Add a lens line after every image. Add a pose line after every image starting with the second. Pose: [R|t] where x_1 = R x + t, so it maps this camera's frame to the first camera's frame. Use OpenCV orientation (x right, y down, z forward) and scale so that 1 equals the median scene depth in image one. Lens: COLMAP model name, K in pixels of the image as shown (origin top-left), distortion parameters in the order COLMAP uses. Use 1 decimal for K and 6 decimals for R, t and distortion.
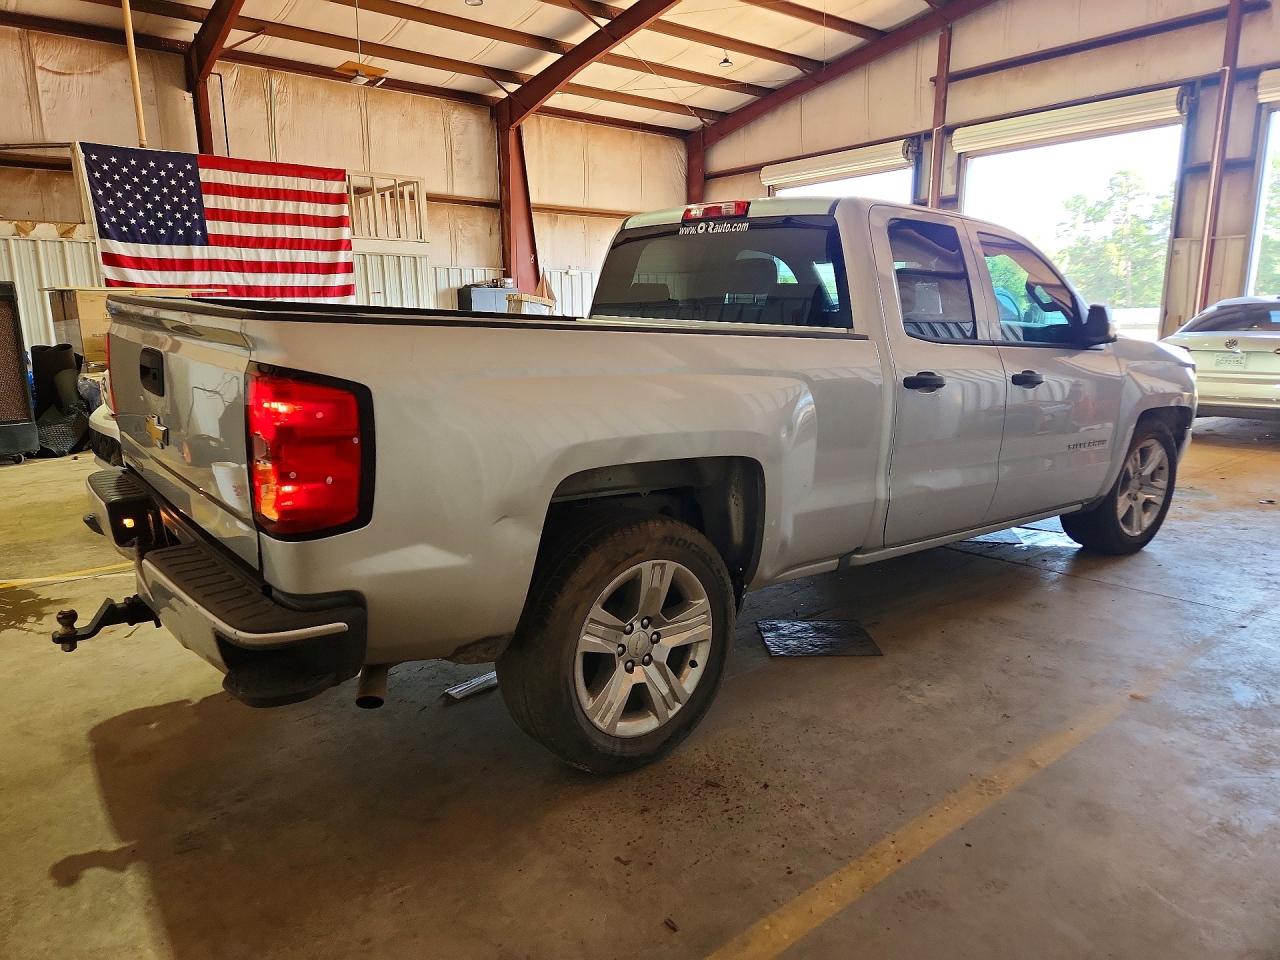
lens RADIAL K [[860.6, 0, 645.4], [0, 860.6, 479.6], [0, 0, 1]] dist [0.048581, -0.033294]
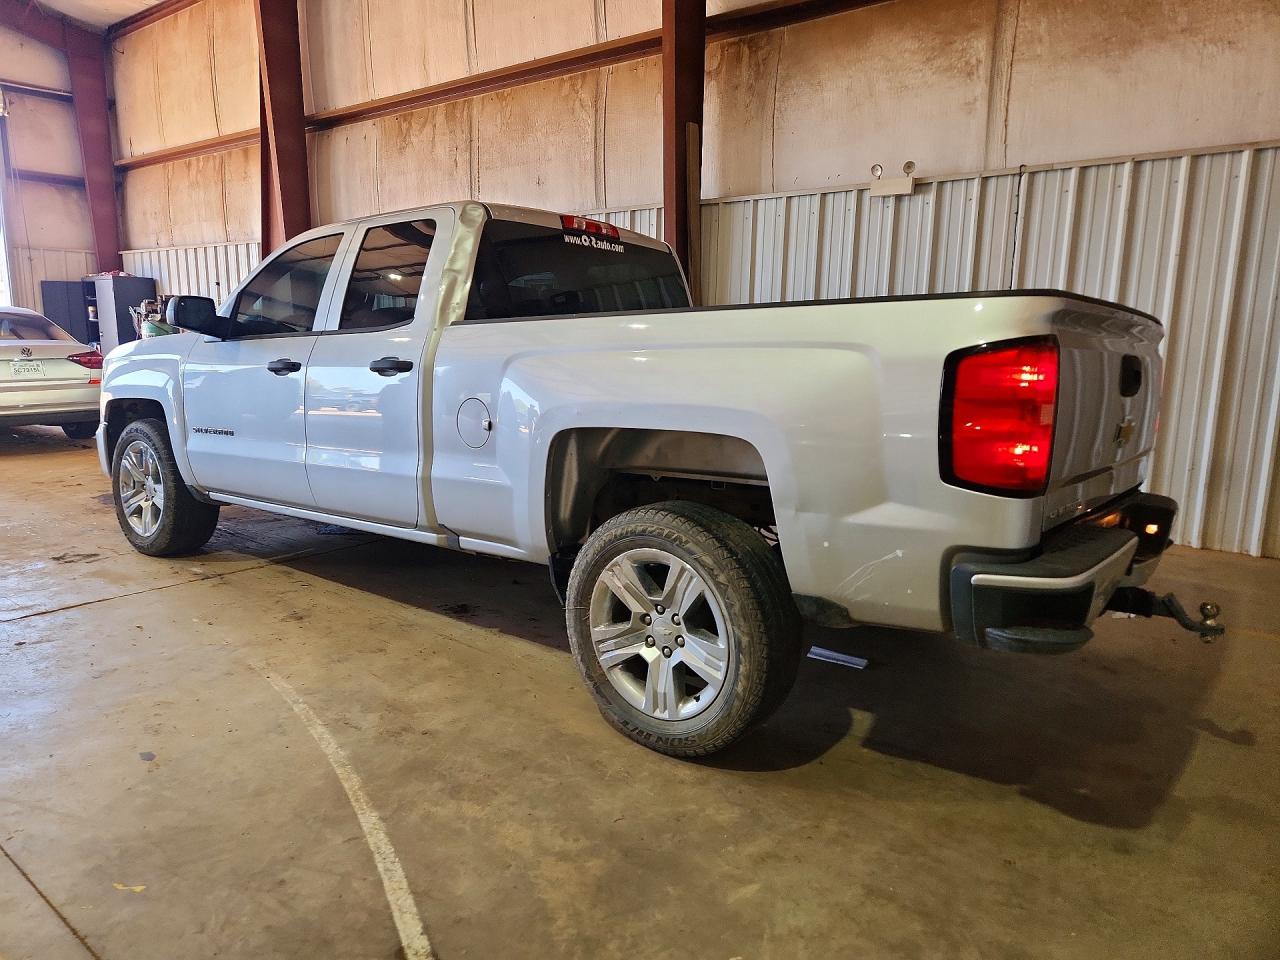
lens RADIAL K [[860.6, 0, 637.9], [0, 860.6, 481.6], [0, 0, 1]] dist [0.048581, -0.033294]
pose [[-0.196535, -0.167589, 0.966068, -0.330614], [0.170624, 0.964406, 0.202012, -0.071659], [-0.965537, 0.204537, -0.160945, 0.392461]]
